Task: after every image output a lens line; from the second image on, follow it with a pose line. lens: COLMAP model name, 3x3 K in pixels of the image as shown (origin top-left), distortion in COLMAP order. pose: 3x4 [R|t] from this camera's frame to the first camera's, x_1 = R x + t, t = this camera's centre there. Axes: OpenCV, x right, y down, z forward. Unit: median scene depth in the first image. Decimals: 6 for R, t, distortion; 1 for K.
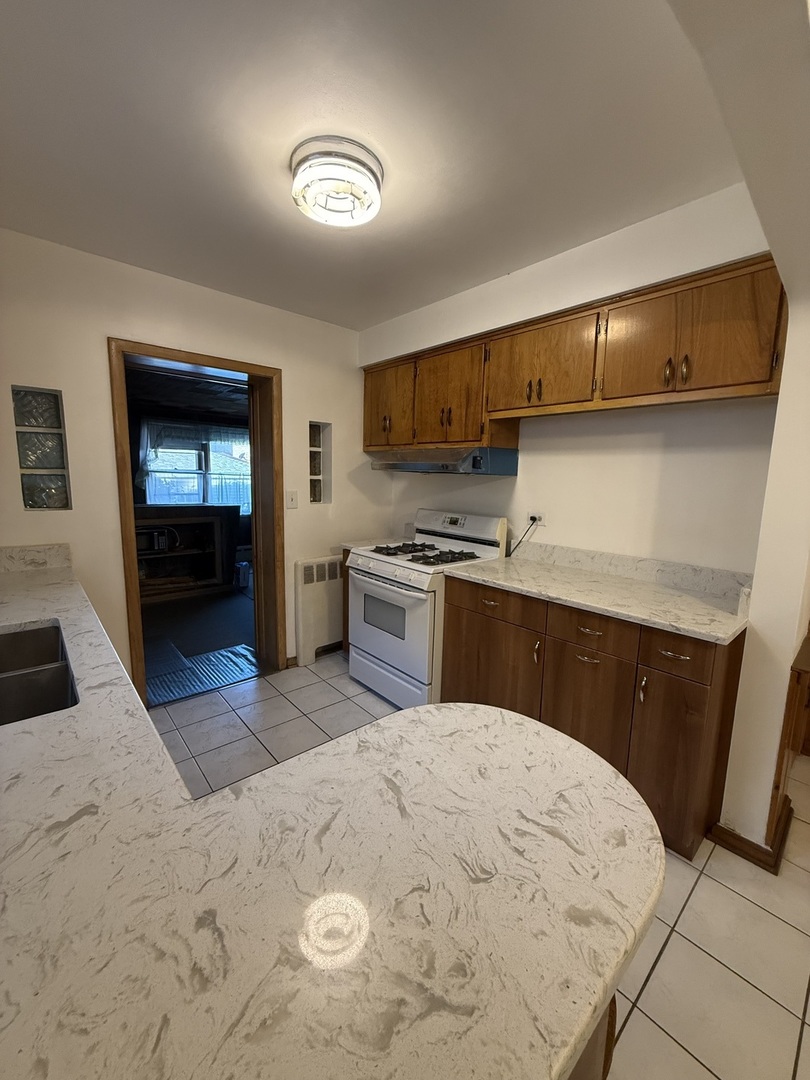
lens RADIAL K [[433.4, 0, 403.3], [0, 433.4, 533.6], [0, 0, 1]] dist [-0.000839, -0.000053]
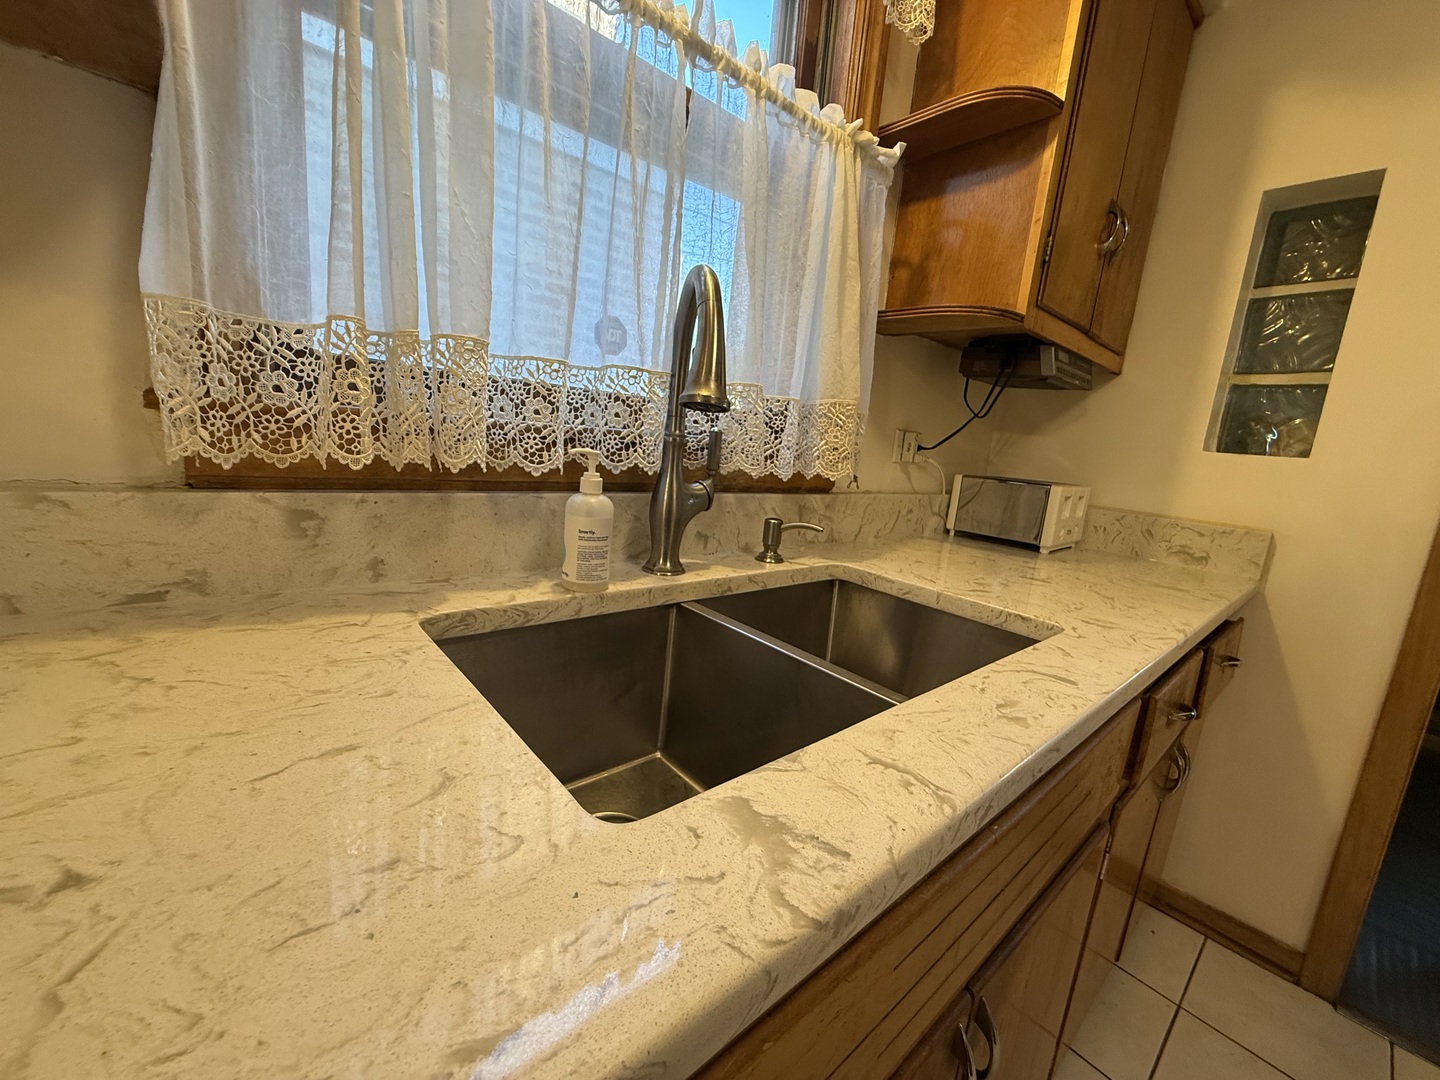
lens RADIAL K [[579.4, 0, 720.0], [0, 579.4, 540.0], [0, 0, 1]] dist [-0.001800, -0.000244]
pose [[0.006287, 0.158537, -0.987333, -0.181191], [-0.223393, 0.962622, 0.153147, 0.067735], [0.974708, 0.219600, 0.041468, 0.420733]]
